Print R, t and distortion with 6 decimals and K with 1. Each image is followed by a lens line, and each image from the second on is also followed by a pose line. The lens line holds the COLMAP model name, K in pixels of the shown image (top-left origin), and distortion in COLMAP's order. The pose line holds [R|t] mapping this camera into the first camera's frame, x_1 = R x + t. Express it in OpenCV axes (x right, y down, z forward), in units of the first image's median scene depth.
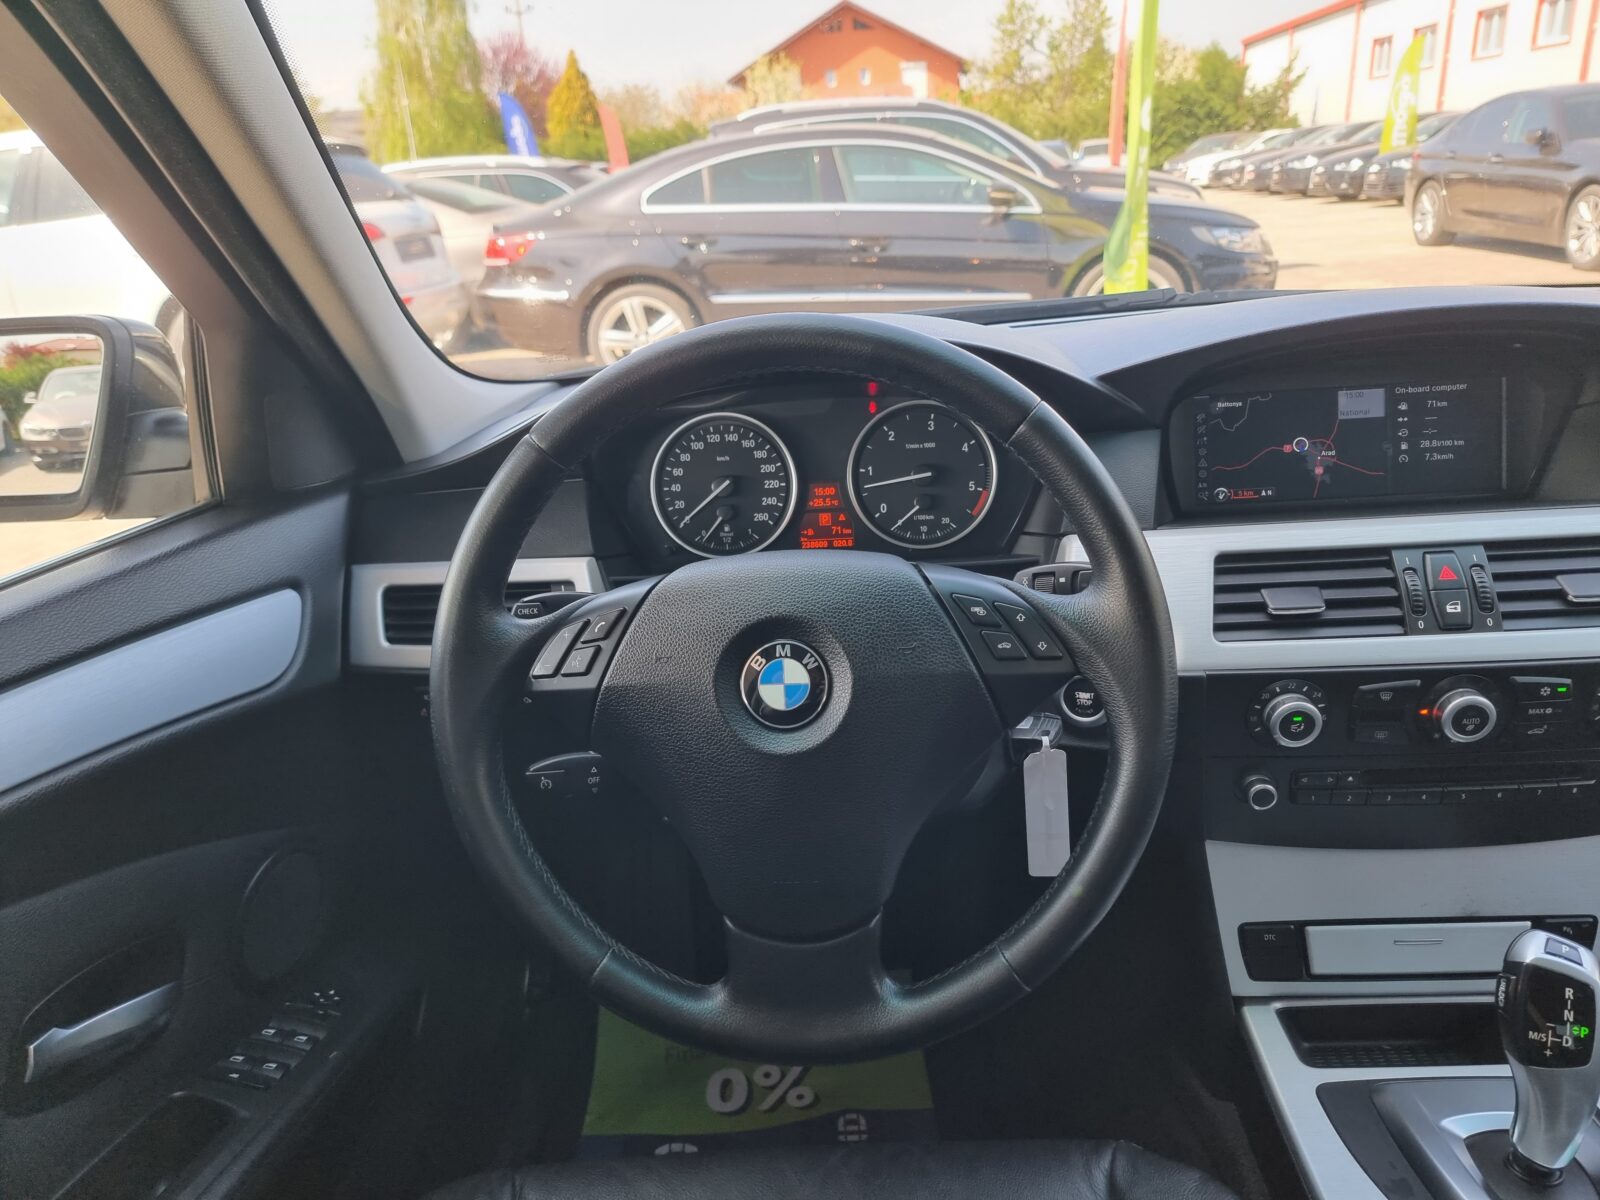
lens RADIAL K [[1117.8, 0, 804.7], [0, 1117.8, 588.1], [0, 0, 1]] dist [0.064311, -0.057899]
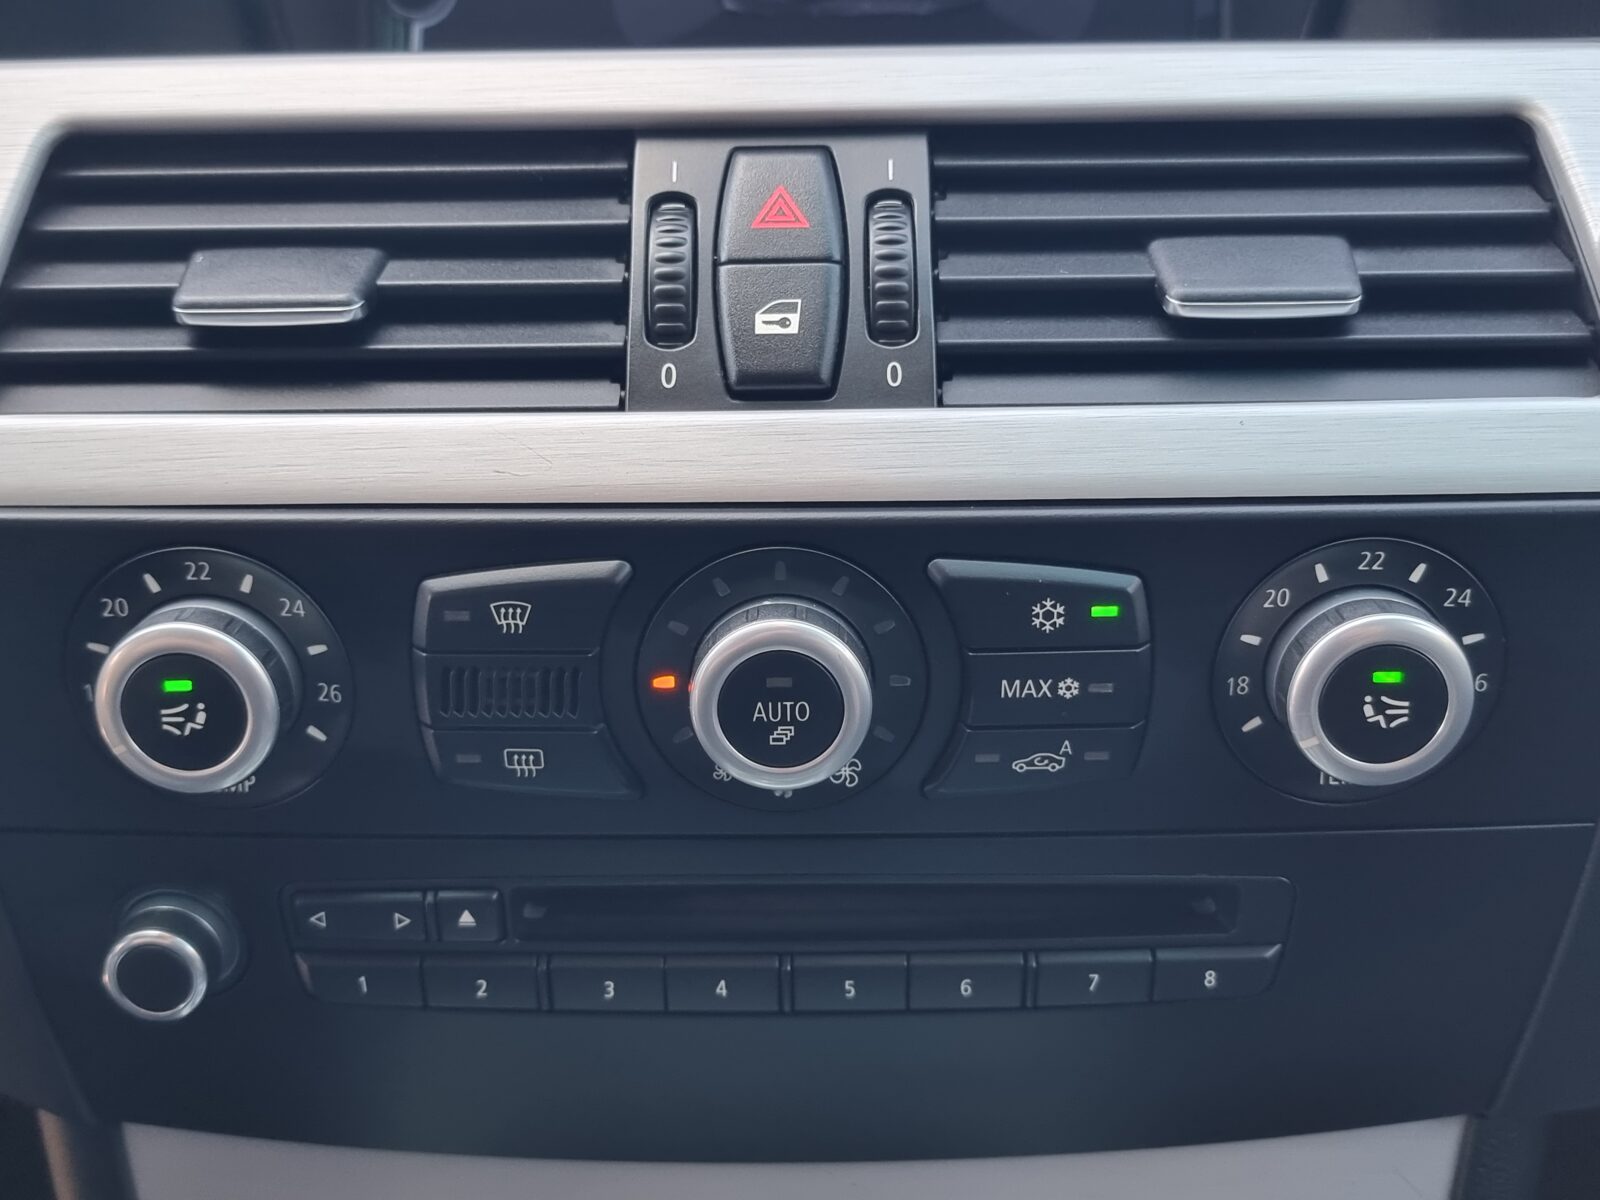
lens RADIAL K [[1797.7, 0, 794.6], [0, 1797.7, 616.8], [0, 0, 1]] dist [0.033207, 0.000000]
pose [[0.996847, 0.044516, 0.065691, 0.448071], [-0.042605, 0.998635, -0.030212, 0.085740], [-0.066947, 0.027318, 0.997383, 0.449265]]
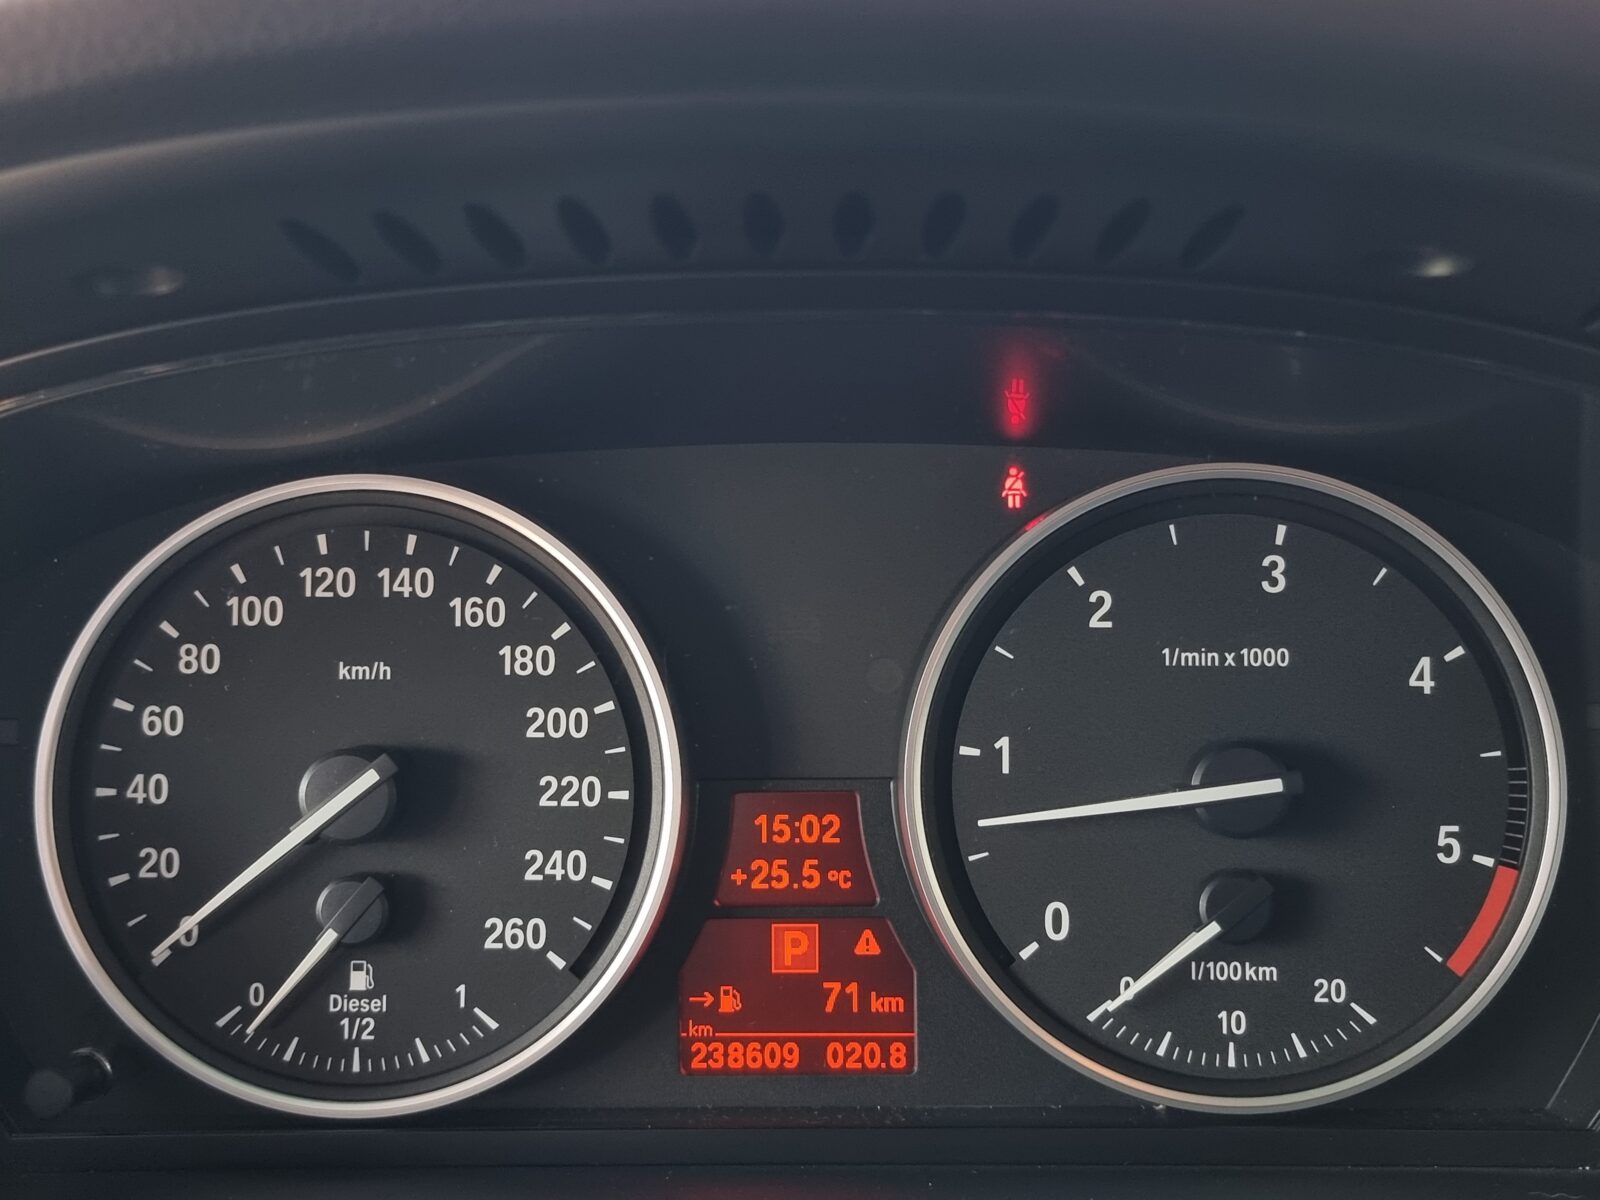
lens RADIAL K [[1117.8, 0, 782.9], [0, 1117.8, 677.9], [0, 0, 1]] dist [0.064311, -0.057899]
pose [[0.997720, 0.047834, 0.047600, 0.001919], [-0.041725, 0.991658, -0.121959, -0.090069], [-0.053036, 0.119695, 0.991393, 0.768071]]
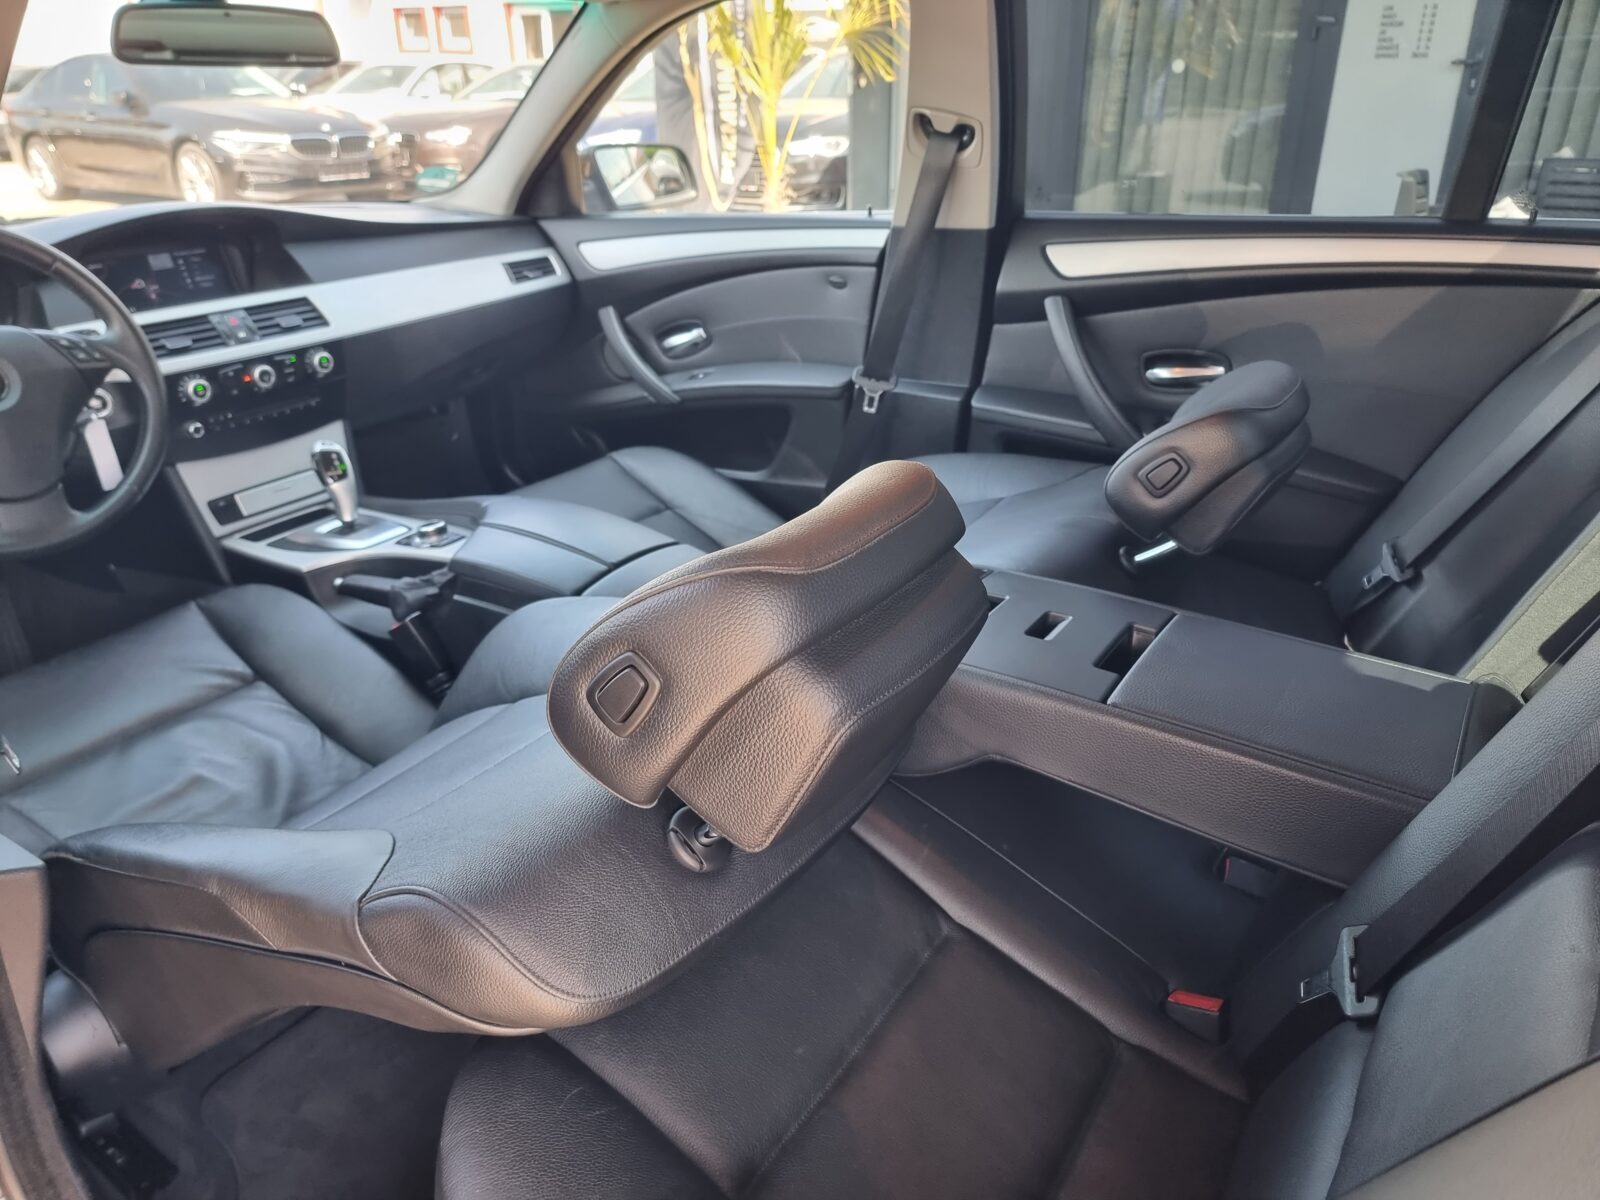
lens RADIAL K [[1117.8, 0, 823.3], [0, 1117.8, 599.0], [0, 0, 1]] dist [0.064311, -0.057899]
pose [[0.486368, -0.311011, 0.816528, -0.797001], [0.275271, 0.941459, 0.194630, 0.342159], [-0.829260, 0.130105, 0.543508, -1.038404]]
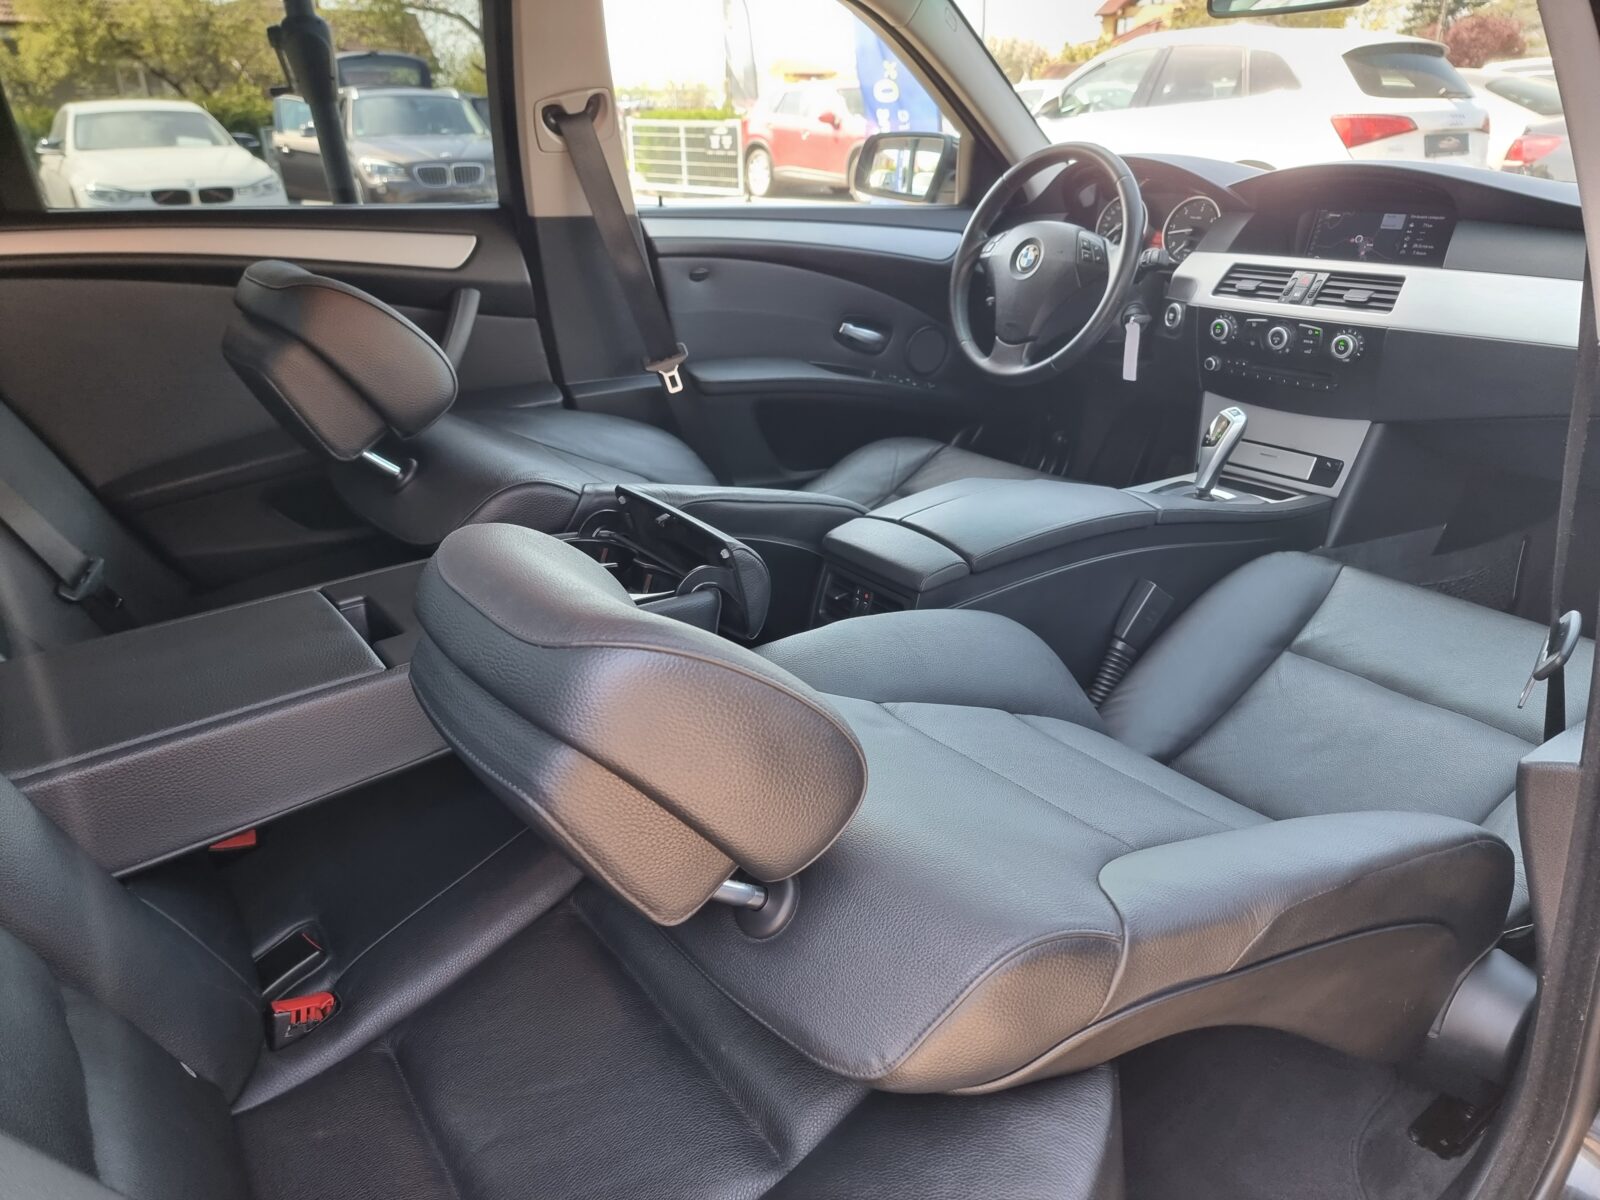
lens RADIAL K [[1117.8, 0, 794.0], [0, 1117.8, 605.7], [0, 0, 1]] dist [0.064311, -0.057899]
pose [[0.607038, 0.361966, -0.707450, 1.504056], [-0.292779, 0.929488, 0.224349, 0.326148], [0.738773, 0.070938, 0.670211, -1.077057]]
